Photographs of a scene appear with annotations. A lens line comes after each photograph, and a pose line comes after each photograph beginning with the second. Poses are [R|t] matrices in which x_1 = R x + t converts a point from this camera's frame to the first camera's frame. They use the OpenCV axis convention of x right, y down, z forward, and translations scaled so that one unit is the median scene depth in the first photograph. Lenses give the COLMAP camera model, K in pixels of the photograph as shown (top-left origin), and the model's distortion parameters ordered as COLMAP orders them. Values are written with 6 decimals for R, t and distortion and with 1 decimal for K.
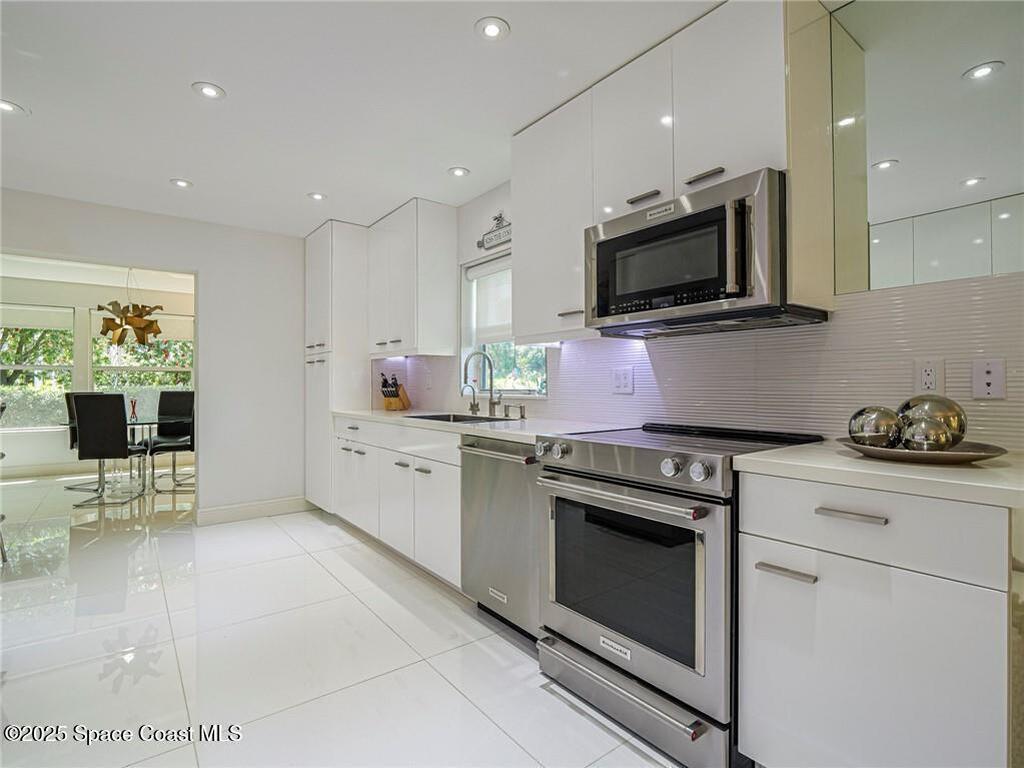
lens RADIAL K [[522.4, 0, 512.0], [0, 522.4, 384.0], [0, 0, 1]] dist [-0.012291, 0.000693]
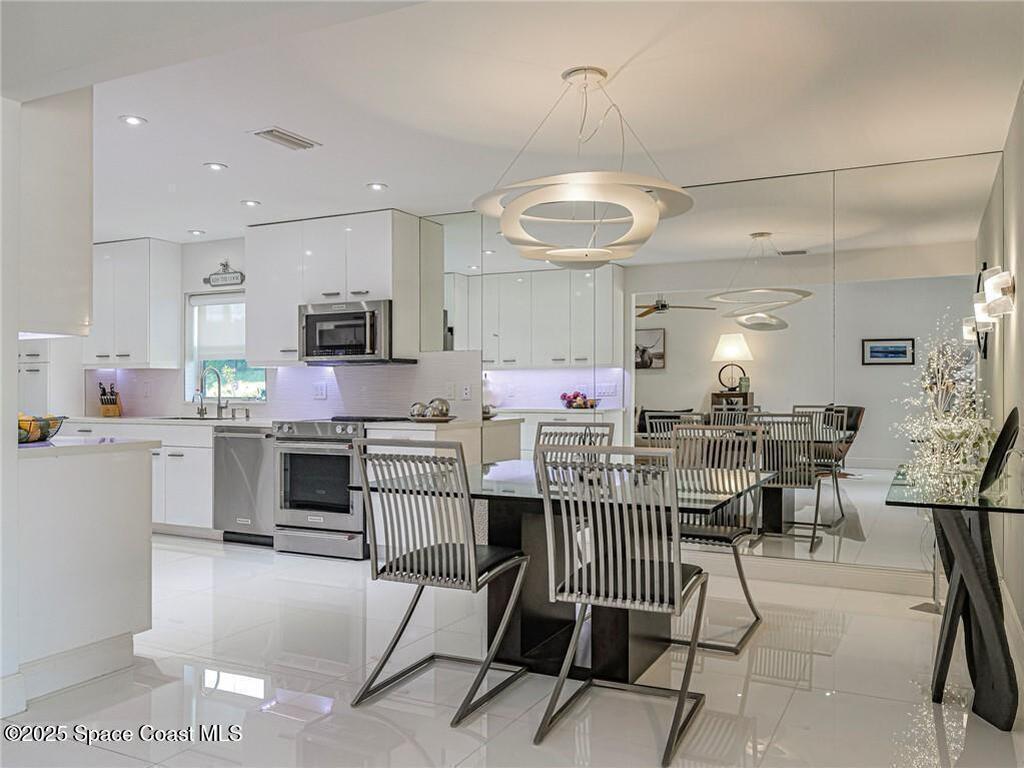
lens RADIAL K [[809.7, 0, 512.0], [0, 809.7, 384.0], [0, 0, 1]] dist [-0.052941, 0.000504]
pose [[0.903404, 0.004756, 0.428764, -0.355746], [-0.000976, 0.999959, -0.009036, -0.006926], [-0.428789, 0.007745, 0.903372, -1.673405]]
